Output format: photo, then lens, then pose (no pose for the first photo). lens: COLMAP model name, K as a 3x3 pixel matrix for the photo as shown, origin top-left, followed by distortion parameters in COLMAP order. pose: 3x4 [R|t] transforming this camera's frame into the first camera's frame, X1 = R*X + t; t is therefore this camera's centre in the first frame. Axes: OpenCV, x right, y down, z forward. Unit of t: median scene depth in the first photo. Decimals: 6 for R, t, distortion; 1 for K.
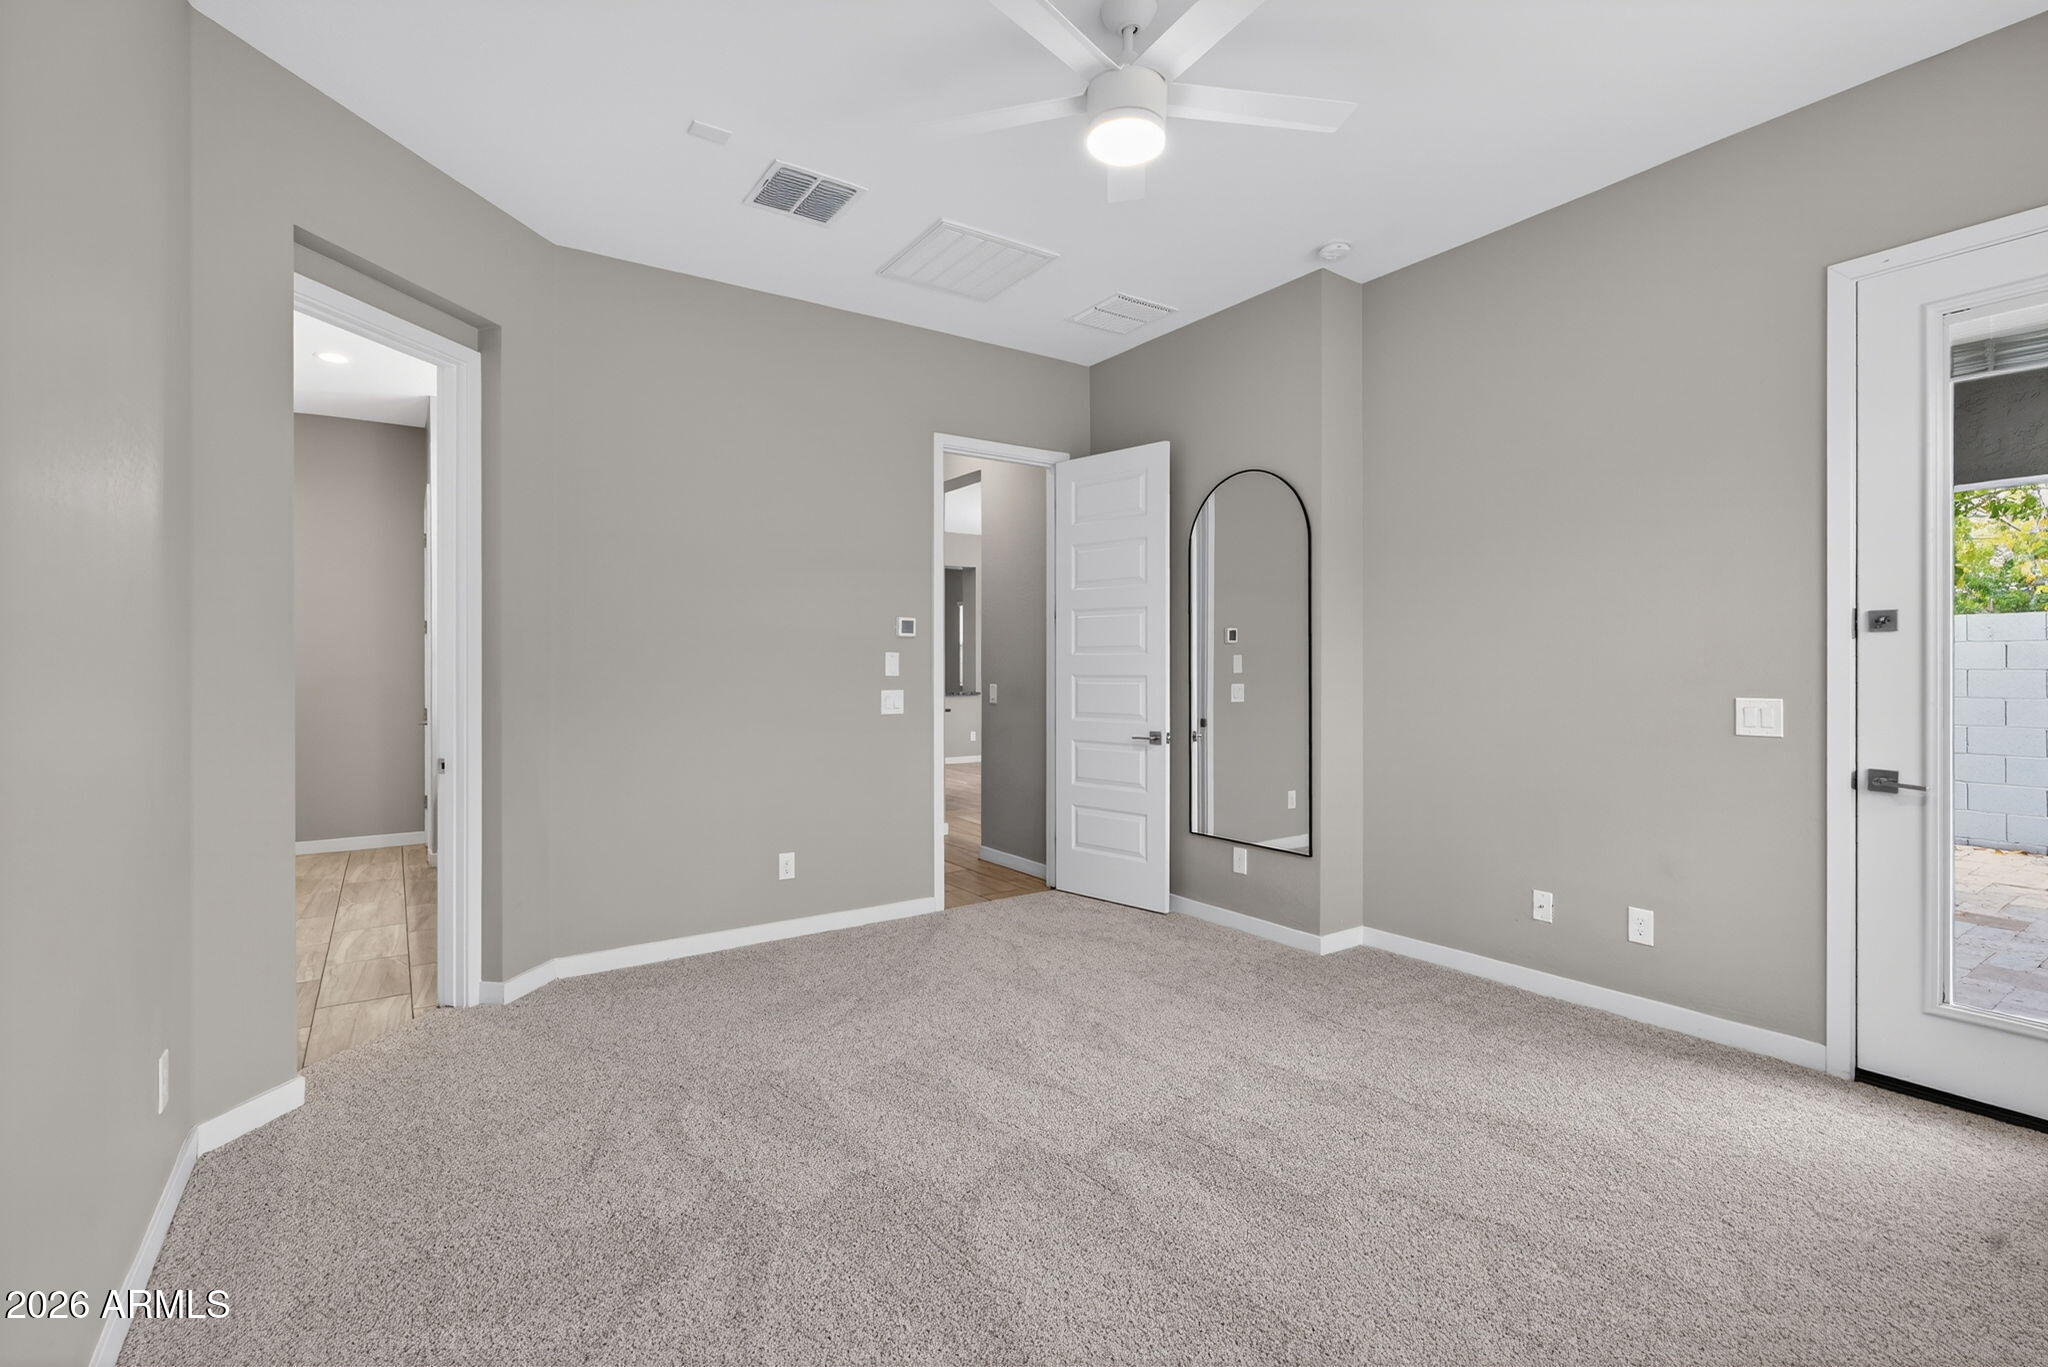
lens RADIAL K [[922.5, 0, 1018.1], [0, 922.5, 678.9], [0, 0, 1]] dist [-0.011462, 0.001440]
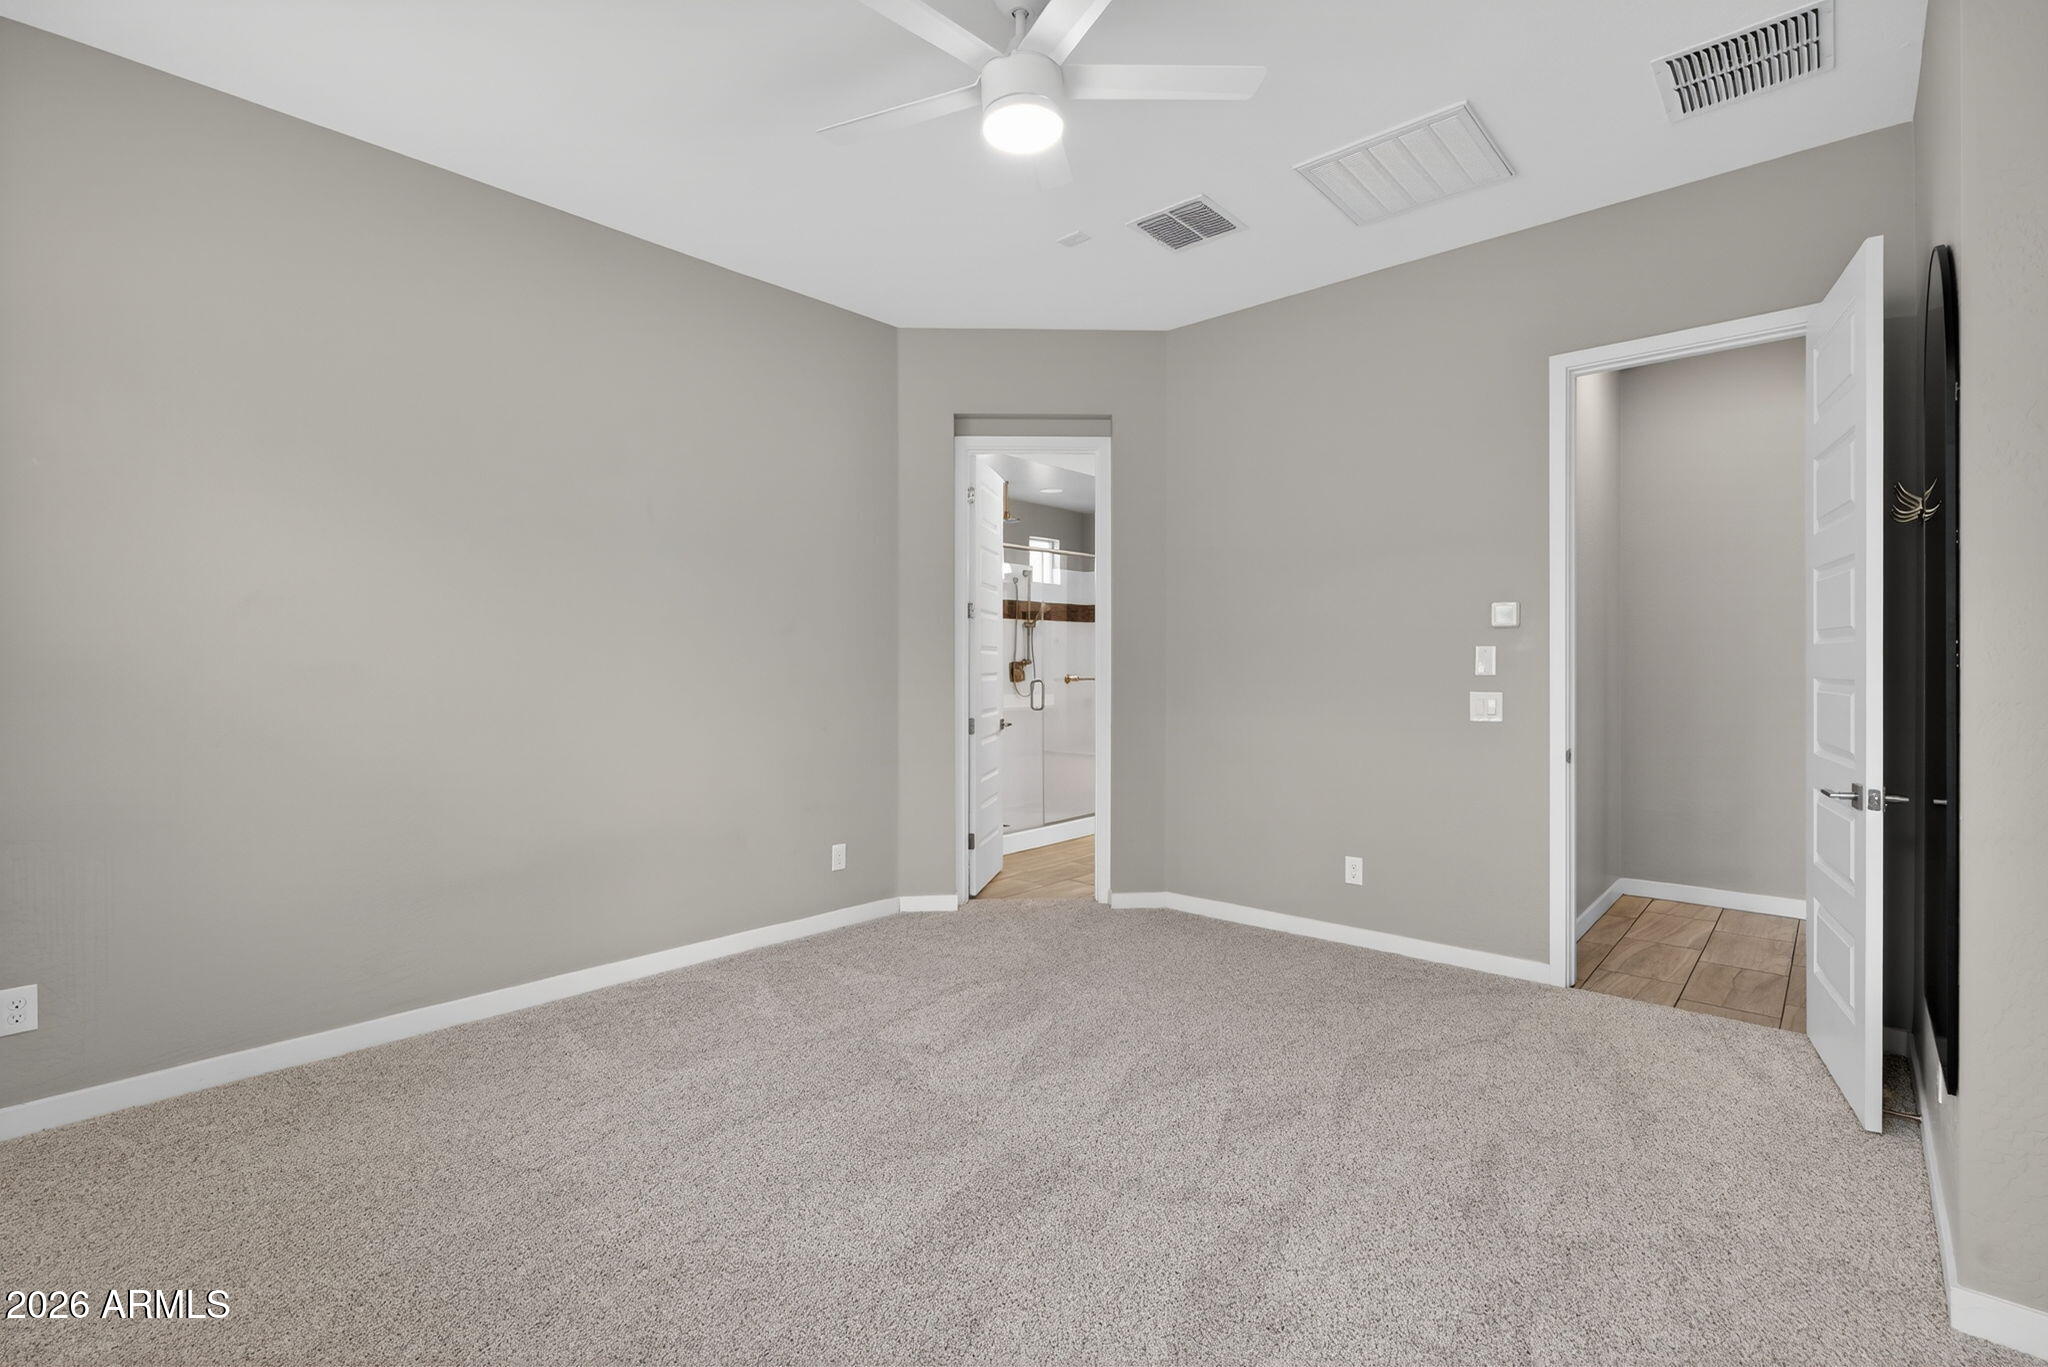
lens RADIAL K [[922.5, 0, 1018.1], [0, 922.5, 678.9], [0, 0, 1]] dist [-0.011462, 0.001440]
pose [[0.233917, 0.015147, -0.972139, 0.706905], [-0.017703, 0.999779, 0.011318, -0.001924], [0.972095, 0.014563, 0.234133, 0.510519]]
